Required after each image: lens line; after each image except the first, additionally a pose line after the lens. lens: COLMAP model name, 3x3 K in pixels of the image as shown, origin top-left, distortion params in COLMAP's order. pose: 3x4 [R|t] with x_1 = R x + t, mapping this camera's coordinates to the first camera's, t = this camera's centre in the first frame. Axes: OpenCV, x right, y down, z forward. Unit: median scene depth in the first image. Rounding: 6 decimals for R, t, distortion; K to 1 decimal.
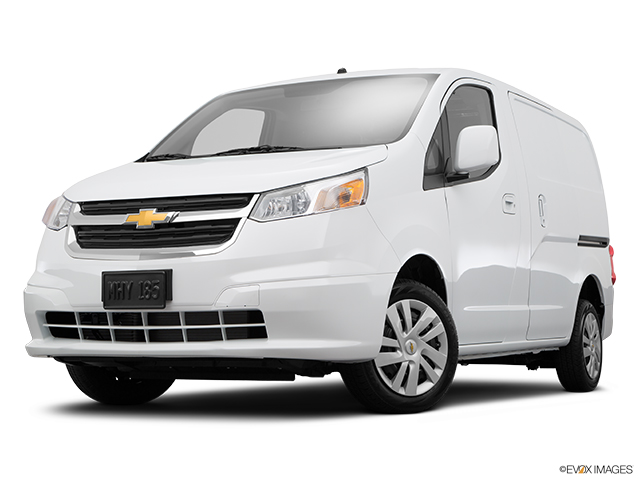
lens RADIAL K [[1159.8, 0, 319.2], [0, 1159.8, 242.3], [0, 0, 1]] dist [0.178678, 0.000000]
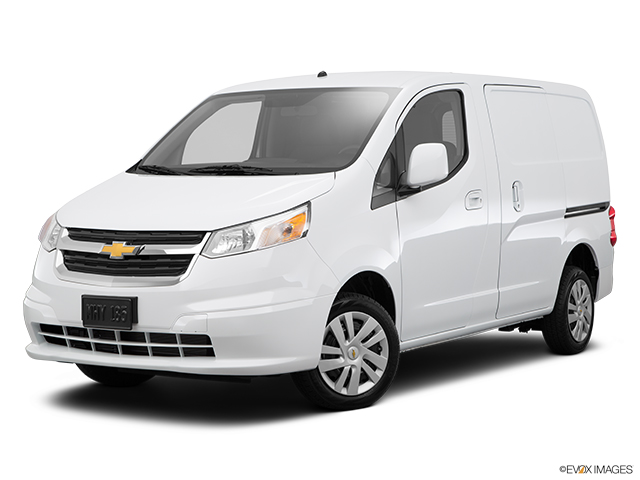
lens RADIAL K [[1264.9, 0, 319.3], [0, 1264.9, 238.6], [0, 0, 1]] dist [0.226403, 0.000000]
pose [[0.995878, 0.003952, -0.090613, 0.159119], [0.006241, 0.993696, 0.111936, -0.163592], [0.090484, -0.112040, 0.989575, -0.231978]]
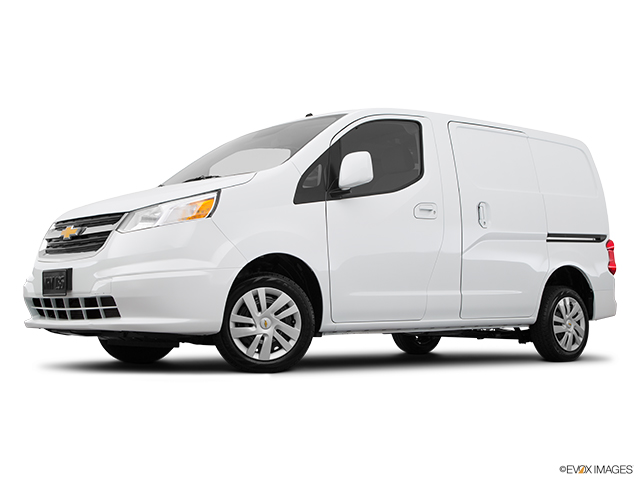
lens RADIAL K [[860.0, 0, 322.4], [0, 860.0, 239.9], [0, 0, 1]] dist [0.103404, 0.000000]
pose [[0.931749, -0.027873, -0.362031, 0.496934], [0.025406, 0.999610, -0.011575, 0.008103], [0.362212, 0.001587, 0.932094, 0.111339]]
